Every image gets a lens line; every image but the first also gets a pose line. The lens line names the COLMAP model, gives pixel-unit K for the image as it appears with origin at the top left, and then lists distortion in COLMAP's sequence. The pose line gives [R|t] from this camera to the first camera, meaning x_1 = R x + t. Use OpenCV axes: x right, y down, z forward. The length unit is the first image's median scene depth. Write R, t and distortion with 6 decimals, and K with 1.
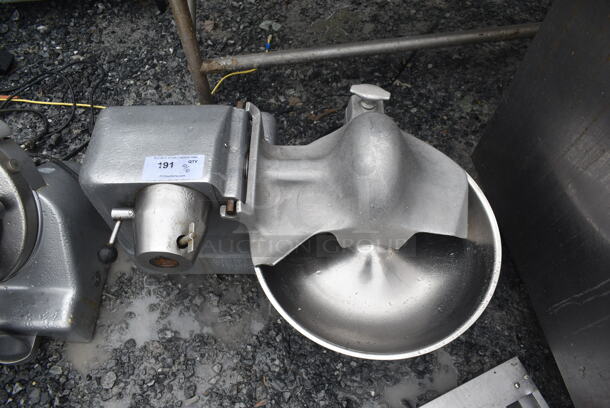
lens RADIAL K [[455.6, 0, 302.0], [0, 455.6, 199.1], [0, 0, 1]] dist [-0.020042, 0.012343]
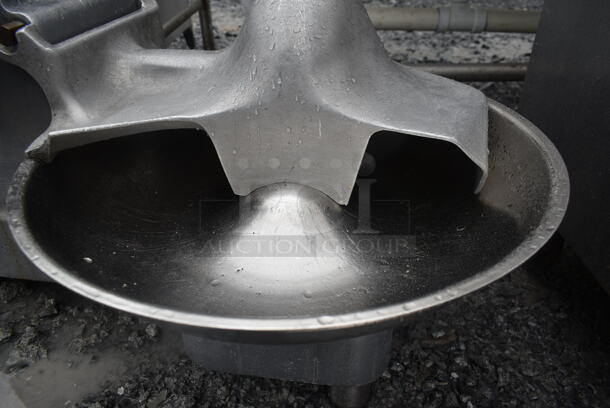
lens RADIAL K [[455.6, 0, 302.8], [0, 455.6, 203.1], [0, 0, 1]] dist [-0.020042, 0.012343]
pose [[0.987388, 0.084377, -0.133957, 0.210691], [-0.136771, 0.880781, -0.453342, 0.304803], [0.079735, 0.465946, 0.881213, 0.513430]]
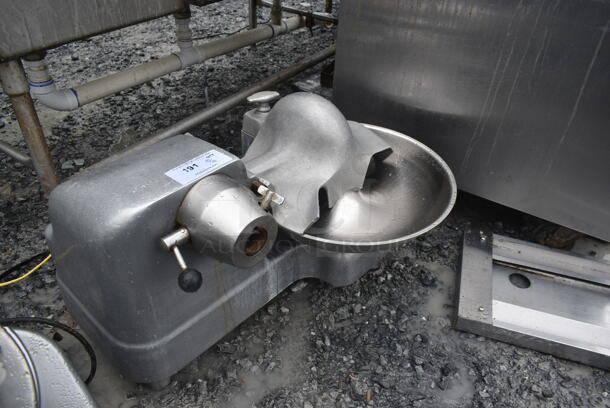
lens RADIAL K [[455.6, 0, 296.8], [0, 455.6, 208.3], [0, 0, 1]] dist [-0.020042, 0.012343]
pose [[0.680351, -0.424400, 0.597501, -0.565872], [0.616175, 0.772642, -0.152814, 0.204140], [-0.396800, 0.472133, 0.787172, 0.154814]]
